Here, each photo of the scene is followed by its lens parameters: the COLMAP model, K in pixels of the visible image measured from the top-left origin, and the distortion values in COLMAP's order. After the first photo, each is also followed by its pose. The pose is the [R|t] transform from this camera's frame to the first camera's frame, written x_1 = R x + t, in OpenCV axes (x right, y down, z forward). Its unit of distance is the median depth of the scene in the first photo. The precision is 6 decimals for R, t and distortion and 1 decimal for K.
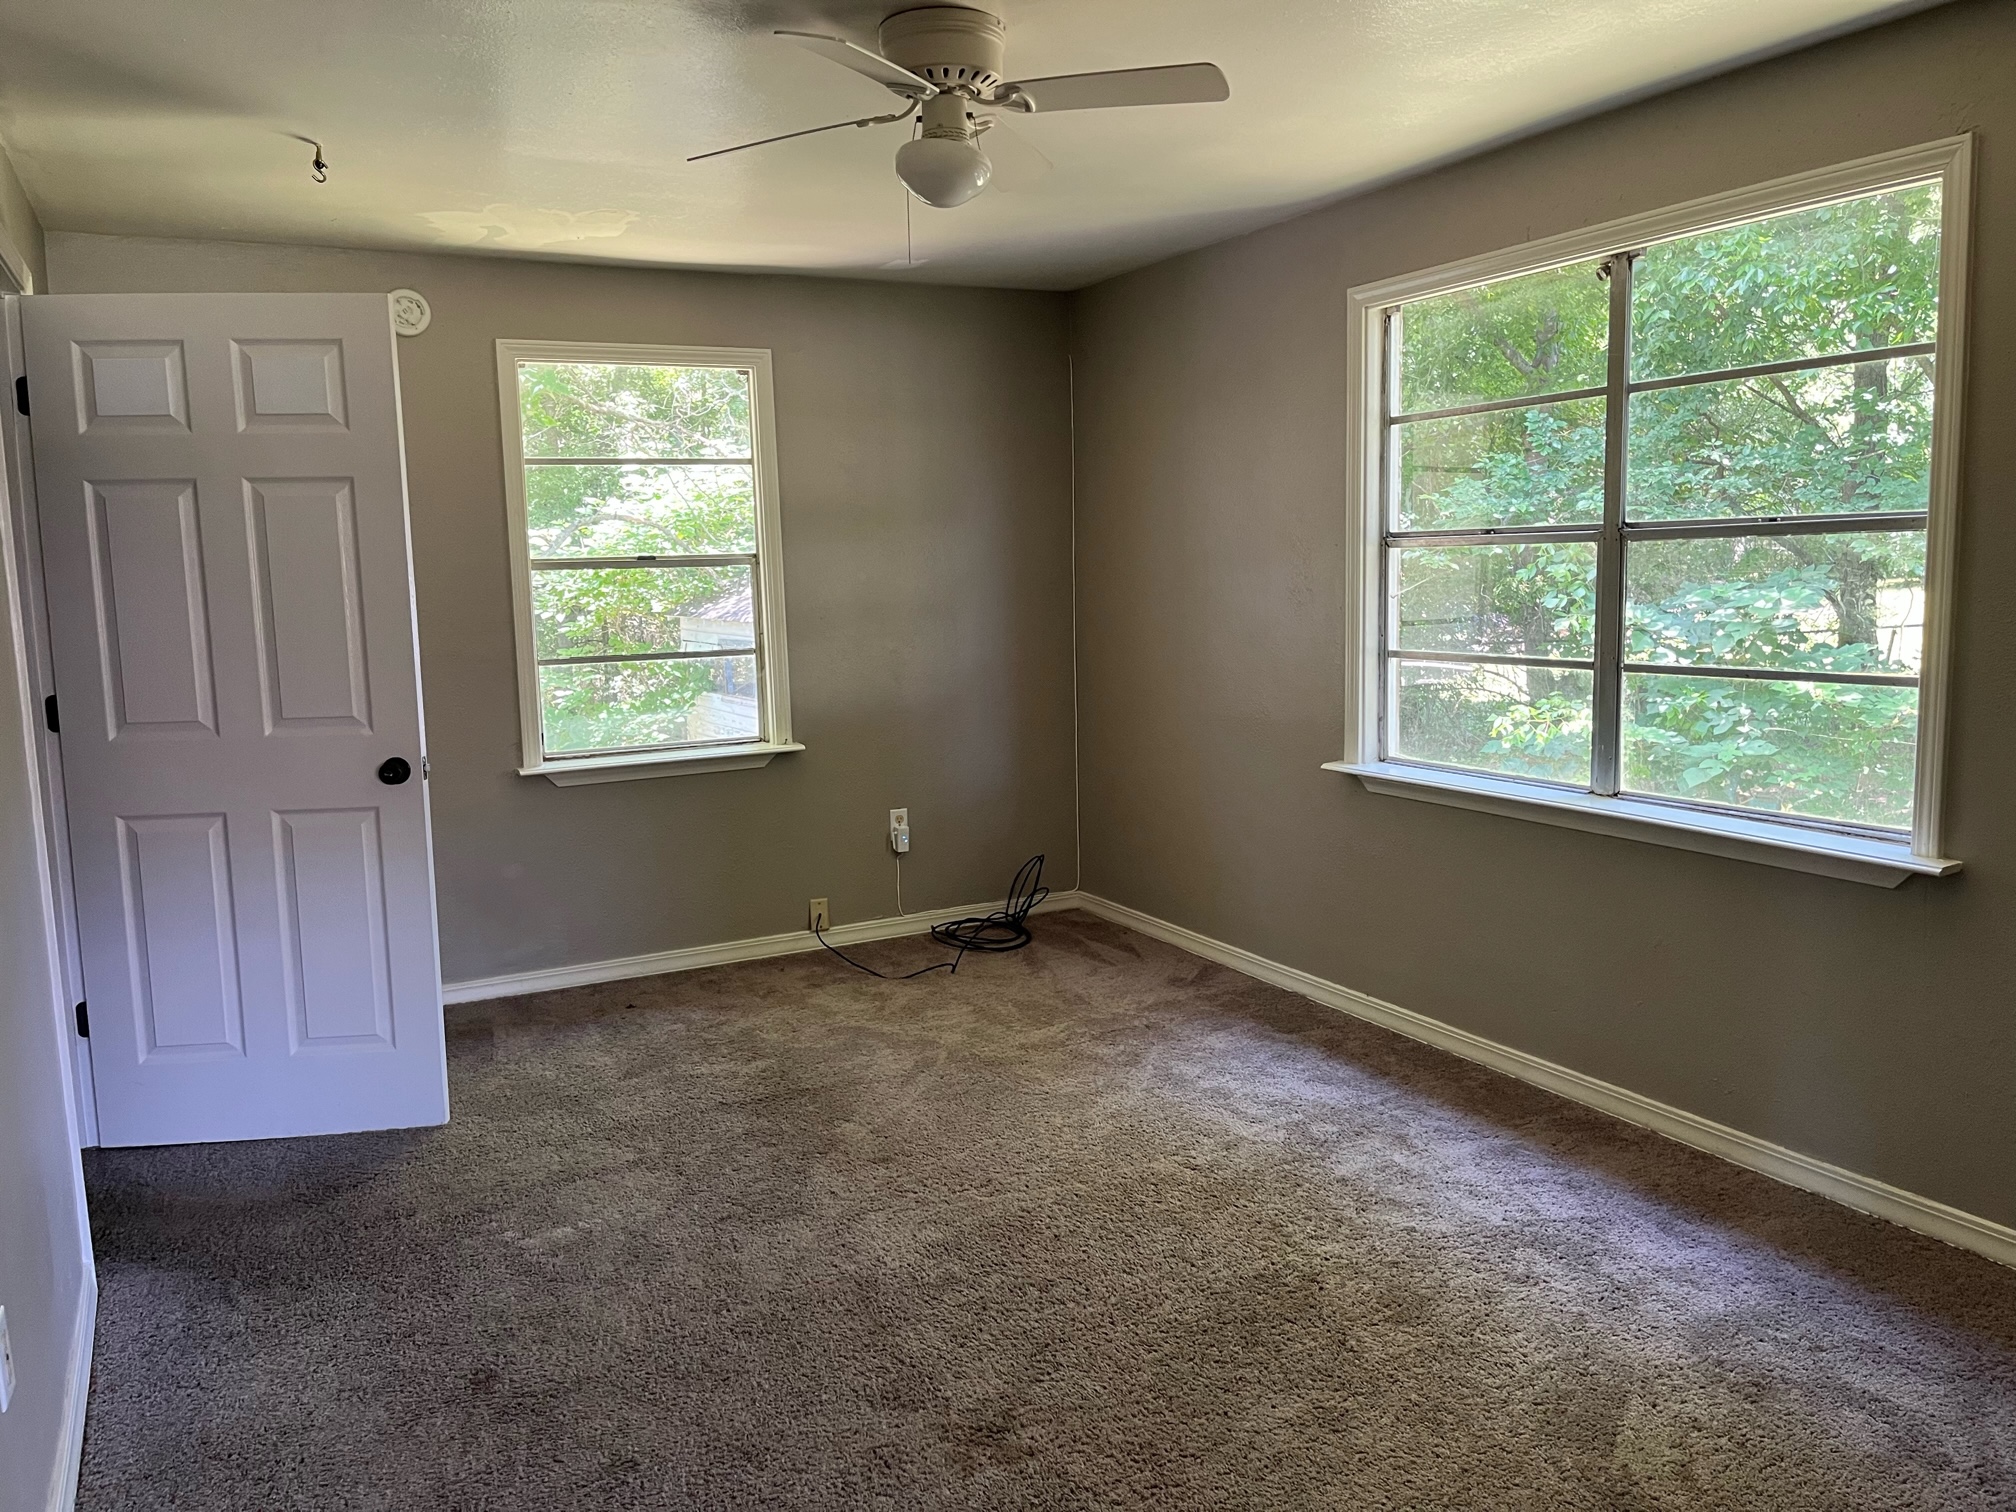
lens RADIAL K [[1545.6, 0, 1003.7], [0, 1545.6, 755.9], [0, 0, 1]] dist [0.015837, -0.004652]
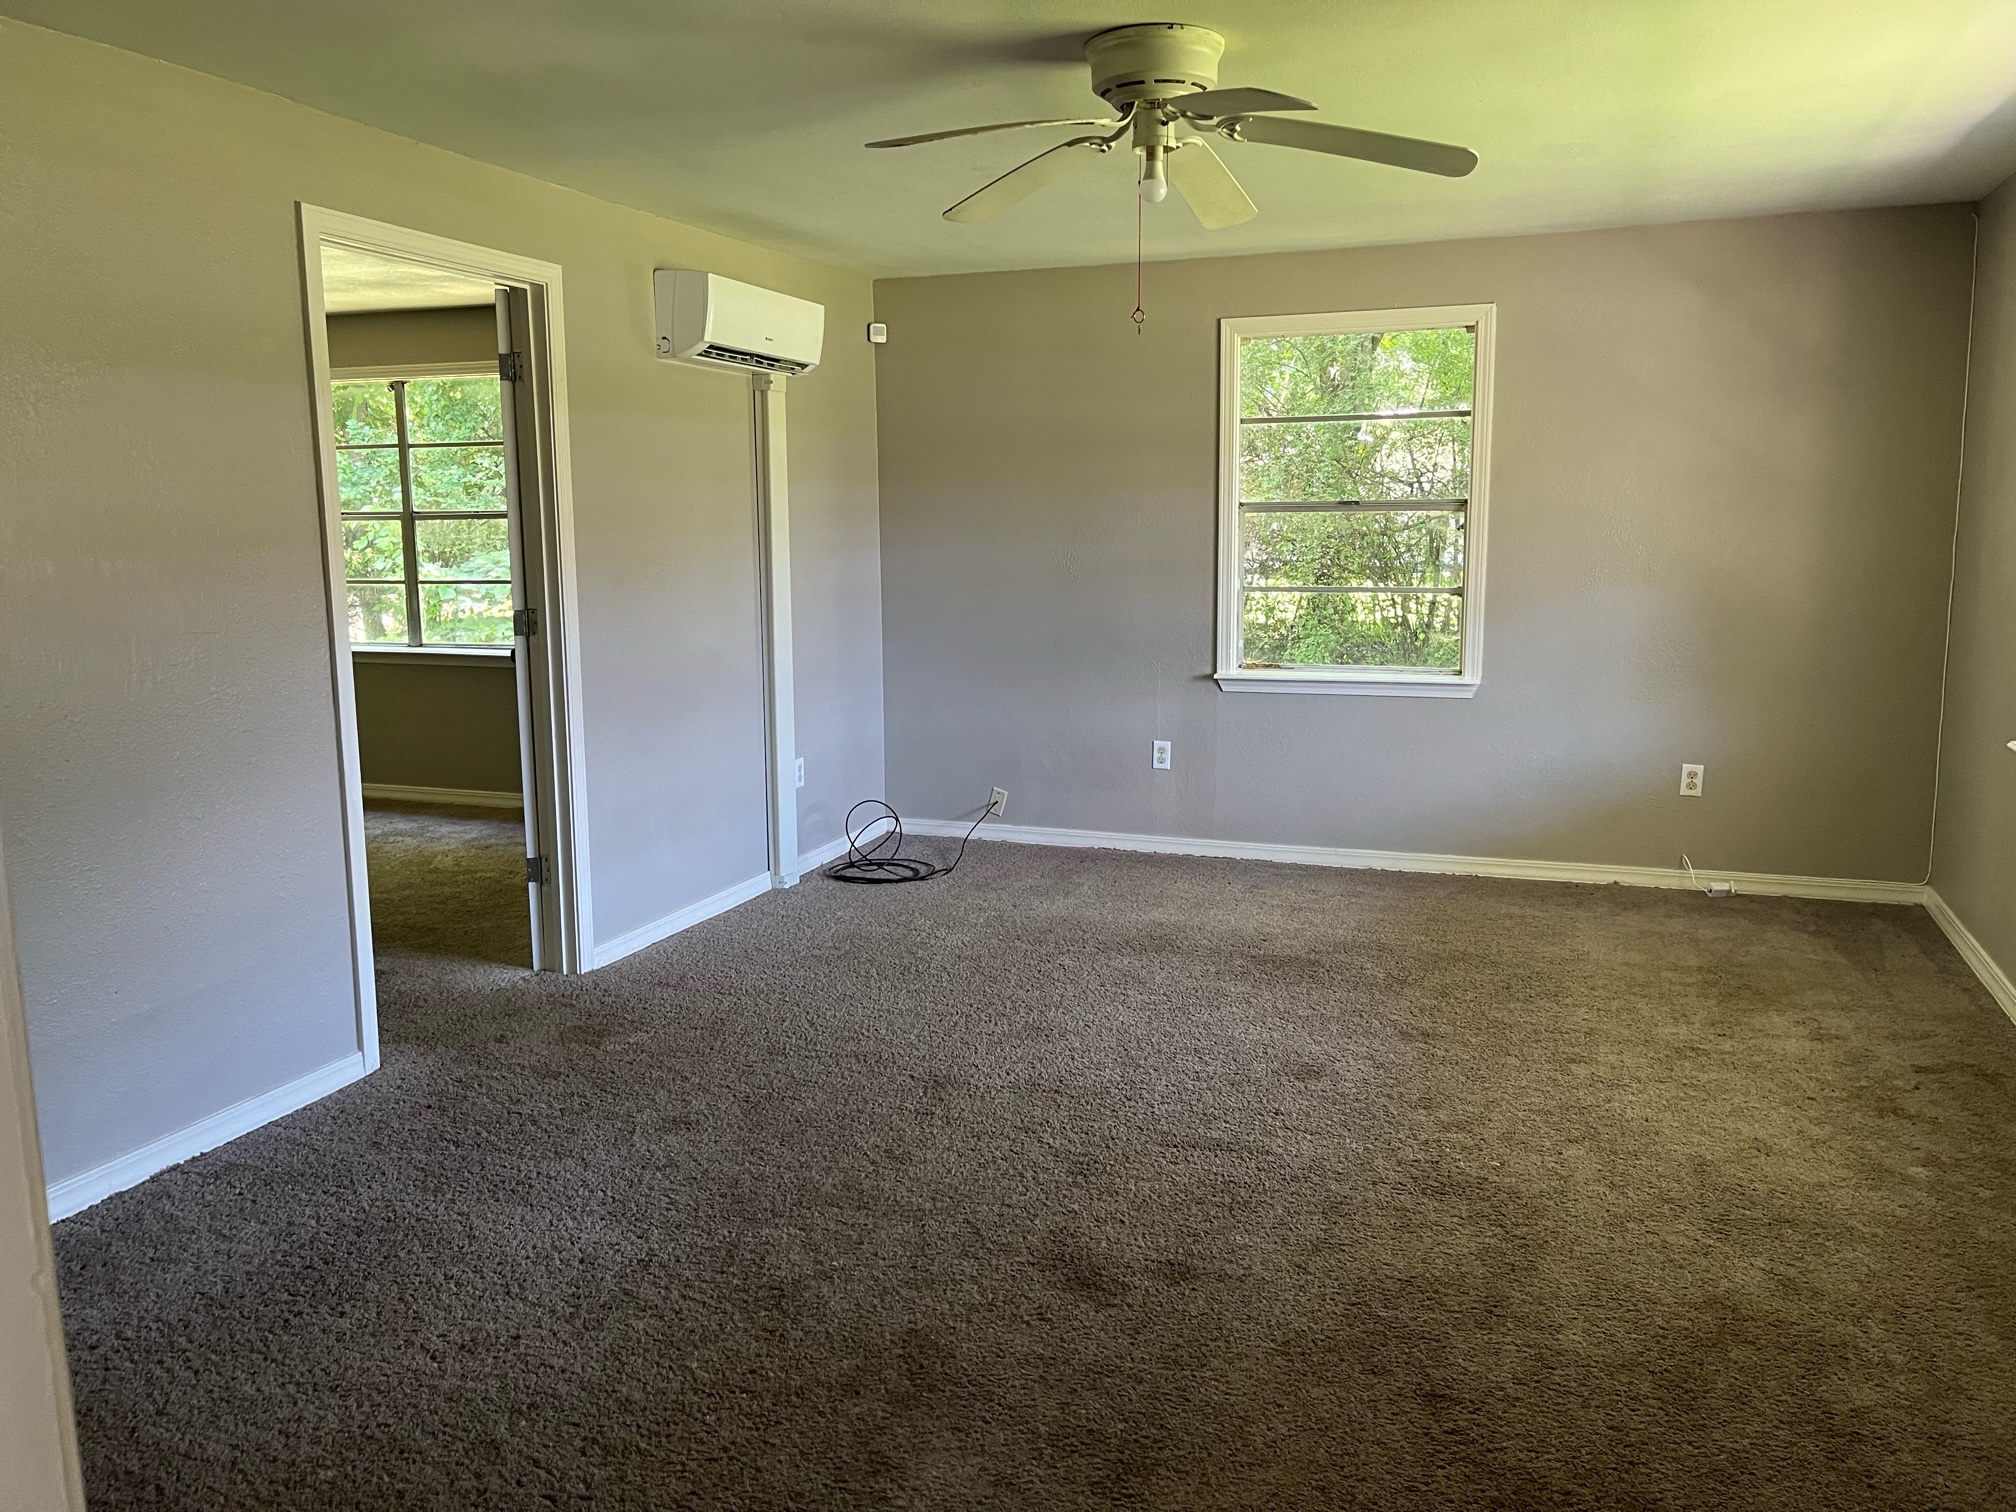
lens RADIAL K [[1545.6, 0, 1003.1], [0, 1545.6, 760.8], [0, 0, 1]] dist [0.015837, -0.004652]
pose [[0.753120, -0.082726, 0.652661, -0.365739], [0.073057, 0.996443, 0.041999, 0.145444], [-0.653814, 0.016052, 0.756485, -1.025592]]
